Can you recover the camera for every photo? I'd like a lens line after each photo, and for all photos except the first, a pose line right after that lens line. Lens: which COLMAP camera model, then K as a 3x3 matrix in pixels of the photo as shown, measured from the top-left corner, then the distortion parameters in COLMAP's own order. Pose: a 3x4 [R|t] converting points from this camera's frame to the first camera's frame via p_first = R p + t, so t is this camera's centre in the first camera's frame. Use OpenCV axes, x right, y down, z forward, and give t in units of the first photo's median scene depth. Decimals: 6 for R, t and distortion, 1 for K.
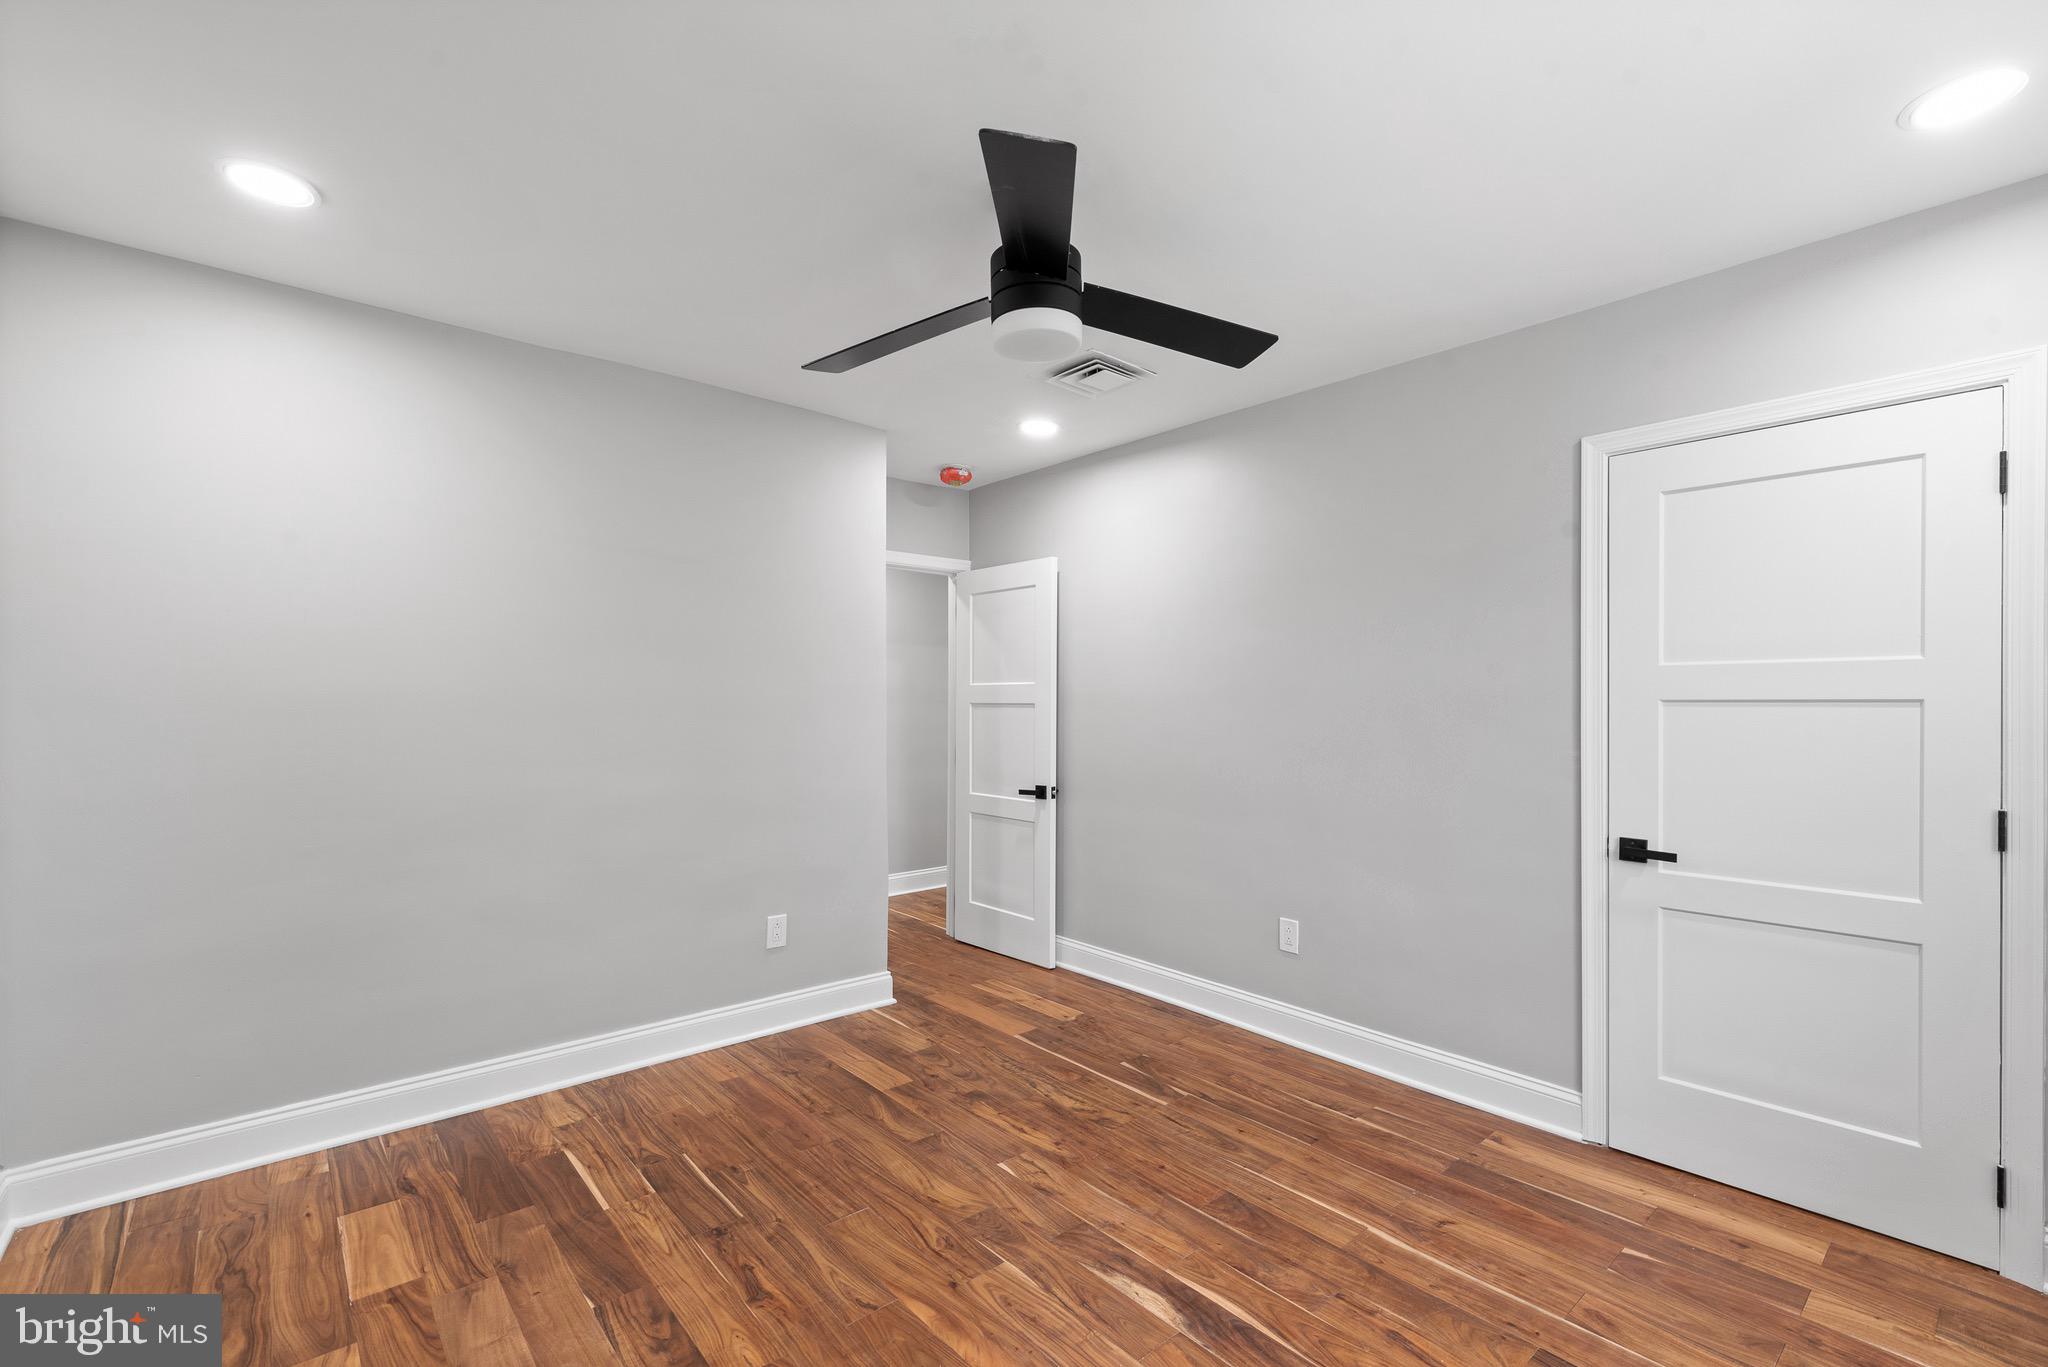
lens RADIAL K [[888.3, 0, 1020.1], [0, 888.3, 702.1], [0, 0, 1]] dist [0.000180, -0.000543]
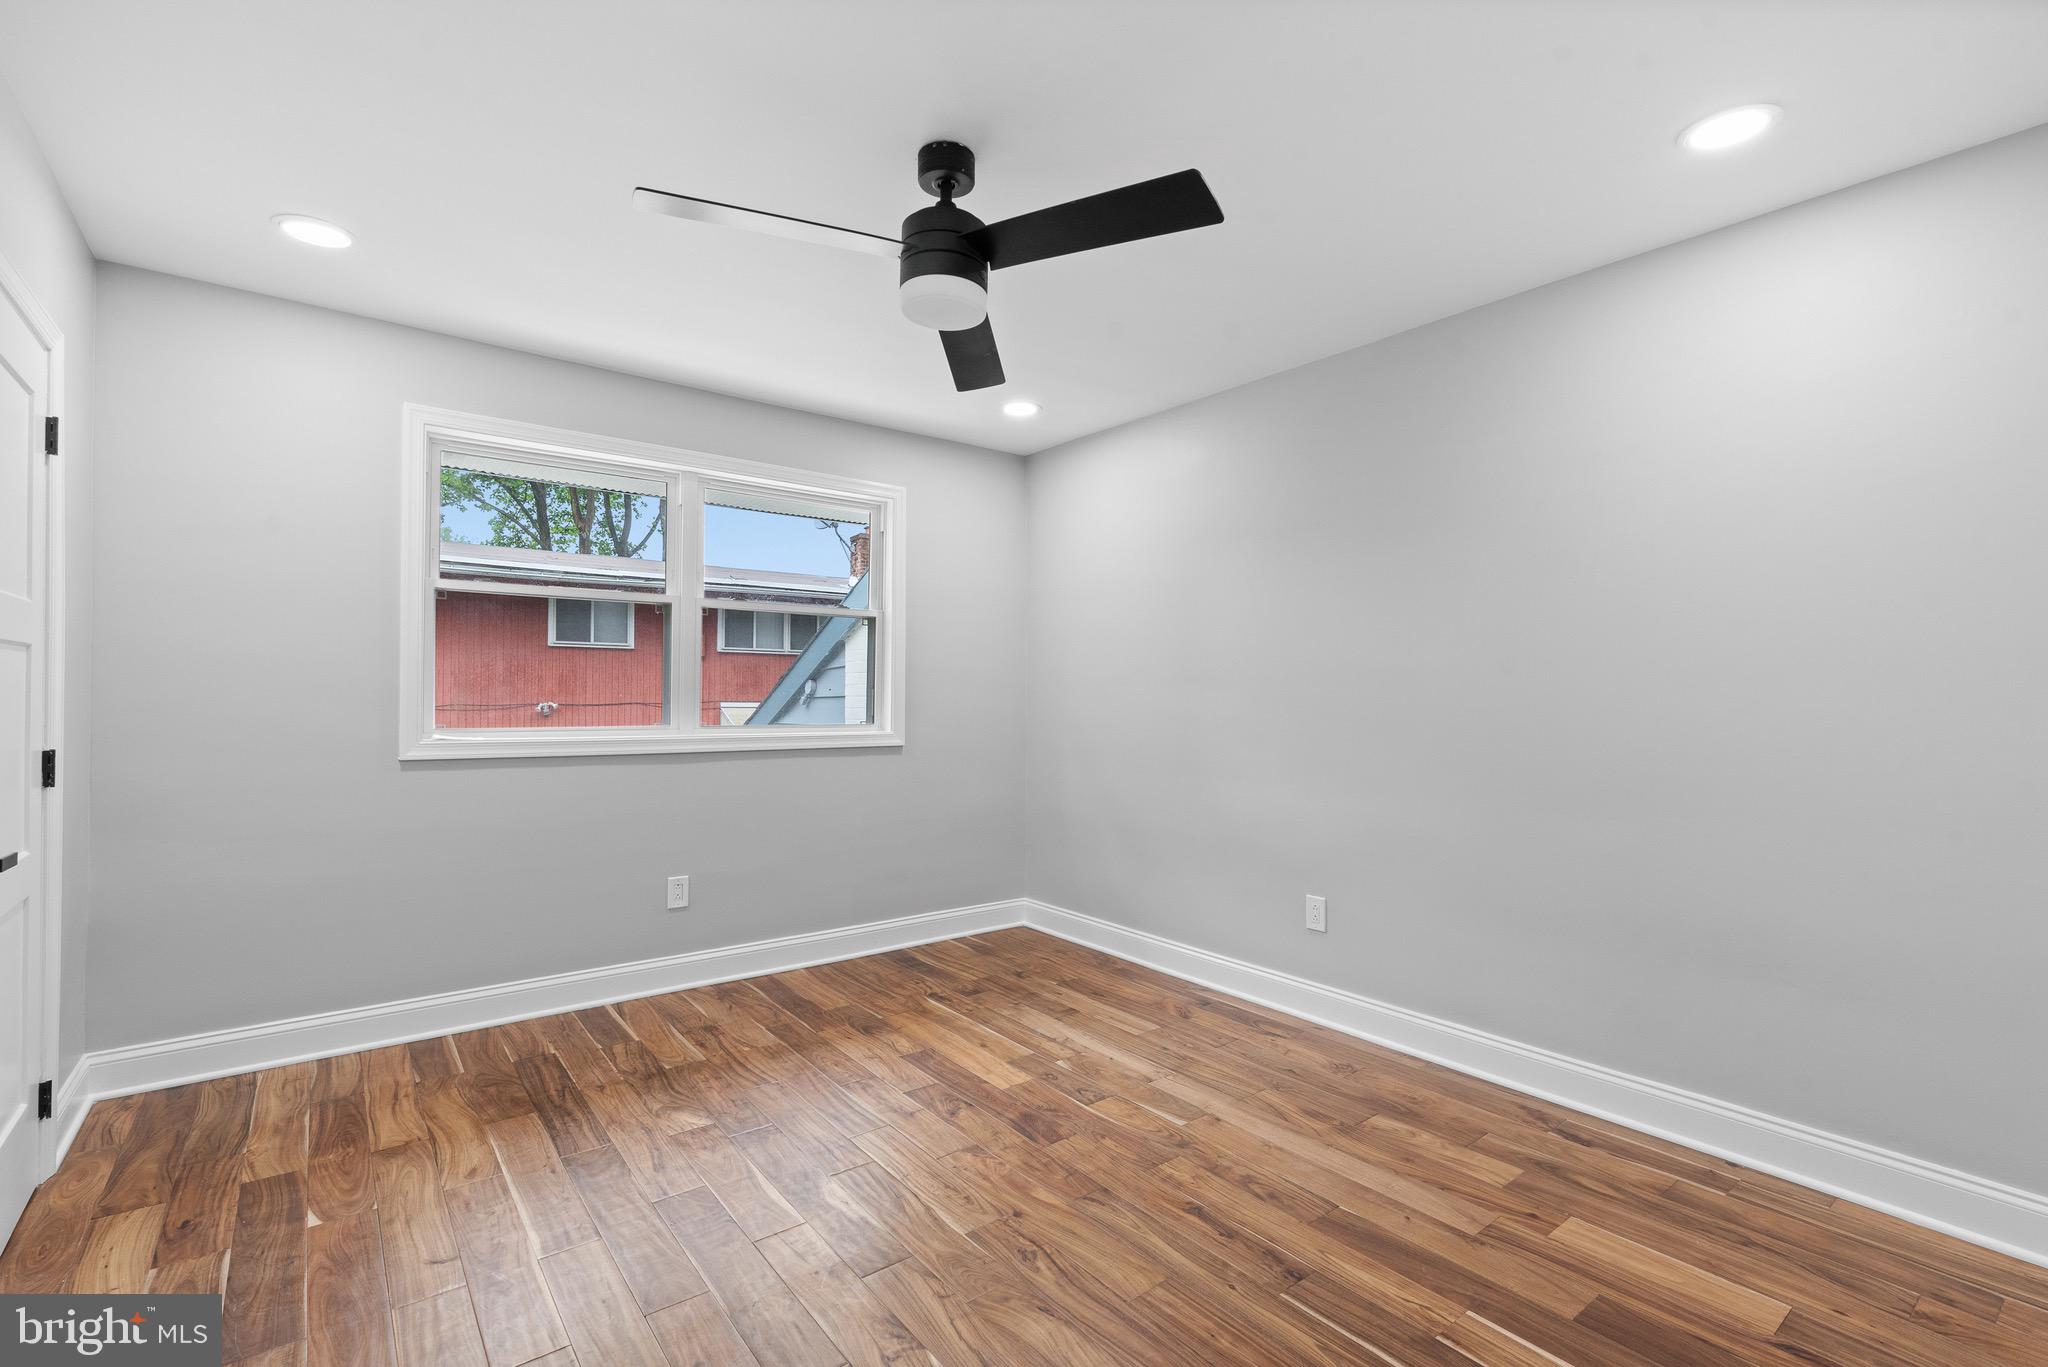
lens RADIAL K [[888.3, 0, 1020.1], [0, 888.3, 702.1], [0, 0, 1]] dist [0.000180, -0.000543]
pose [[-0.998576, -0.010776, 0.052254, -0.119769], [-0.010713, 0.999942, 0.001481, 0.047514], [-0.052266, 0.000919, -0.998633, 1.917713]]
